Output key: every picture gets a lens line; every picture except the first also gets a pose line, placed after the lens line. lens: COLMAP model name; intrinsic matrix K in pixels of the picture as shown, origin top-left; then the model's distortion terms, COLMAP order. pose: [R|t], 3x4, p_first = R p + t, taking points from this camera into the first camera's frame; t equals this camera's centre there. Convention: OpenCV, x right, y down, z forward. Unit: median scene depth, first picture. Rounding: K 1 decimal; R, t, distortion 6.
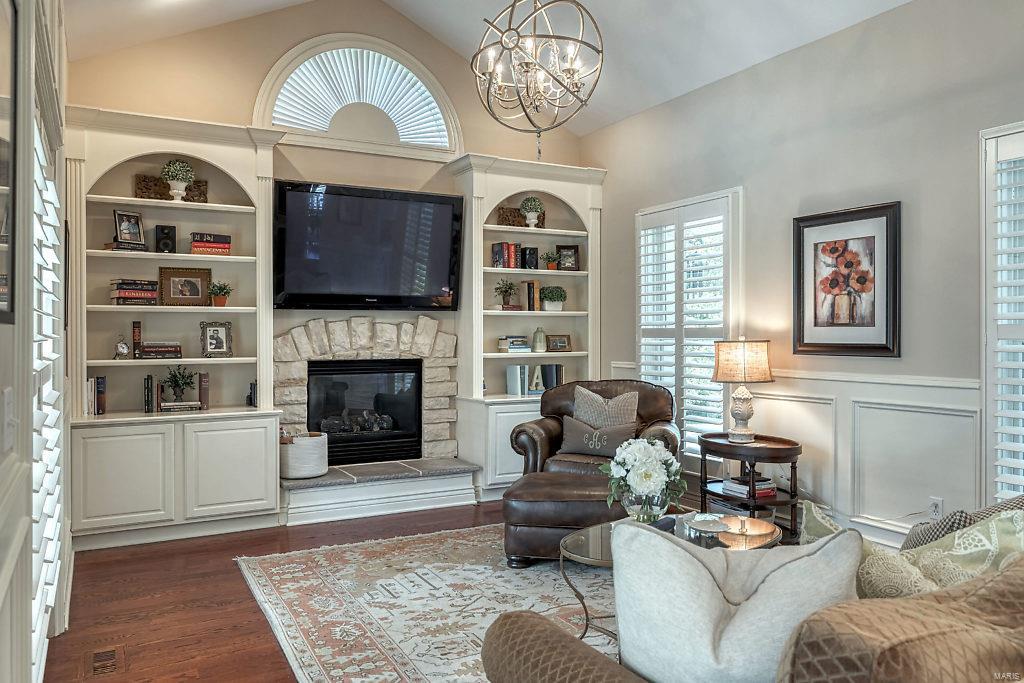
lens RADIAL K [[757.1, 0, 510.6], [0, 757.1, 327.6], [0, 0, 1]] dist [0.003738, 0.002064]
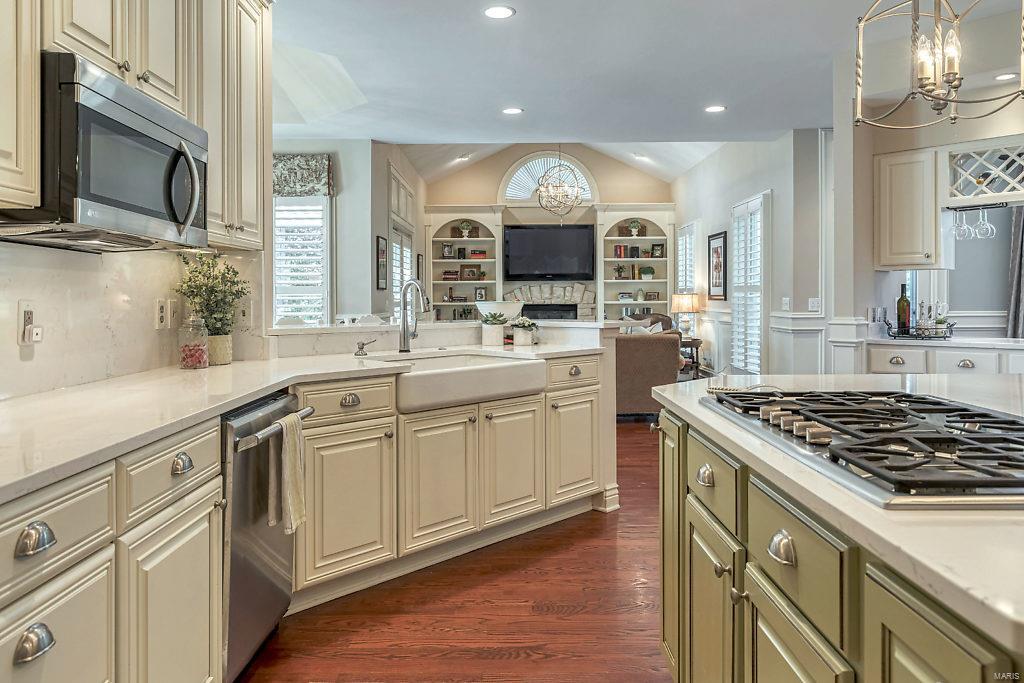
lens RADIAL K [[728.4, 0, 512.1], [0, 728.4, 297.4], [0, 0, 1]] dist [0.003906, 0.000391]
pose [[0.878088, -0.002994, -0.478490, 0.770744], [0.008091, 0.999930, 0.008591, 0.005350], [0.478431, -0.011416, 0.878051, -0.936146]]
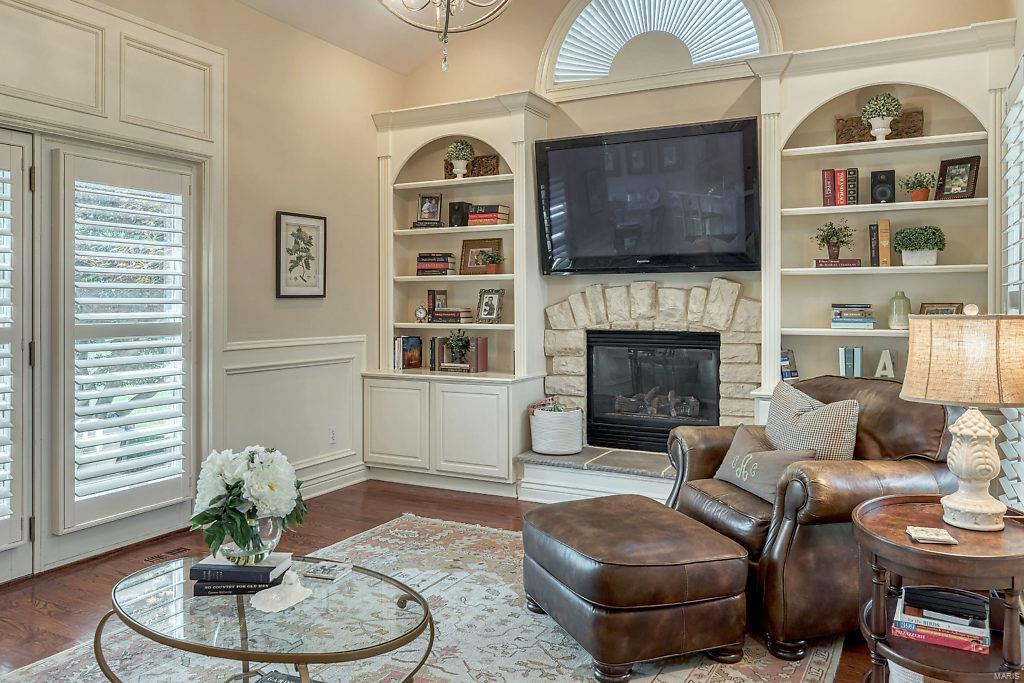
lens RADIAL K [[770.1, 0, 514.0], [0, 770.1, 299.5], [0, 0, 1]] dist [-0.003104, -0.003205]
pose [[0.547360, 0.000962, -0.836896, 0.500025], [0.006694, 0.999962, 0.005528, 0.000992], [0.836870, -0.008628, 0.547333, 0.436506]]
